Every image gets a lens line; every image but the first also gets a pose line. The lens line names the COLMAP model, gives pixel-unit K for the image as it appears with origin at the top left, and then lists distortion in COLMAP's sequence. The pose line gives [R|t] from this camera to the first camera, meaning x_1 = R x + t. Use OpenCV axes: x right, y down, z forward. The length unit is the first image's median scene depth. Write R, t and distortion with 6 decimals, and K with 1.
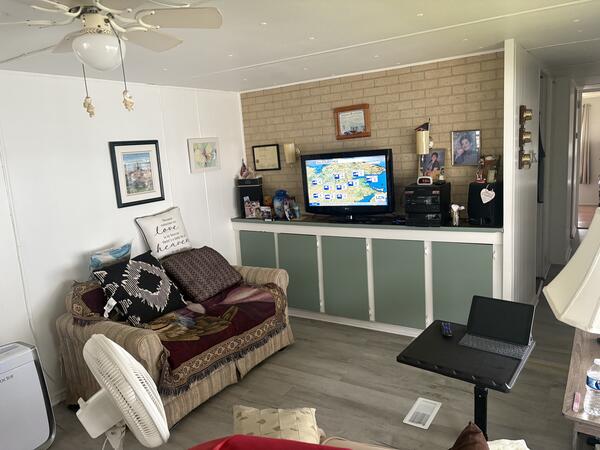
lens RADIAL K [[455.6, 0, 300.0], [0, 455.6, 225.0], [0, 0, 1]] dist [0.060761, -0.010959]
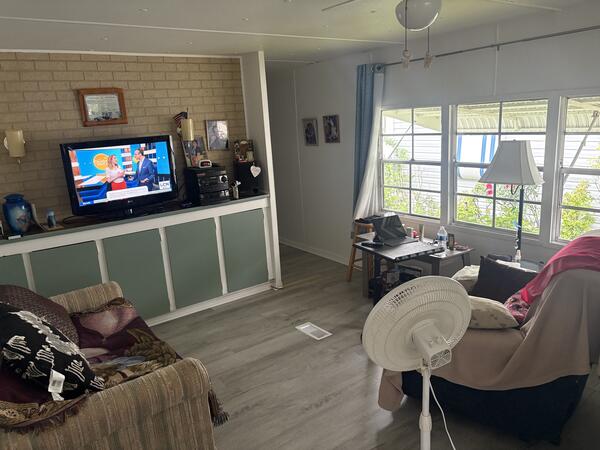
lens RADIAL K [[455.6, 0, 300.0], [0, 455.6, 225.0], [0, 0, 1]] dist [0.060761, -0.010959]
pose [[0.384912, -0.174477, 0.906311, -0.629840], [0.192987, 0.975477, 0.105831, -0.023124], [-0.902551, 0.134171, 0.409145, 0.334576]]
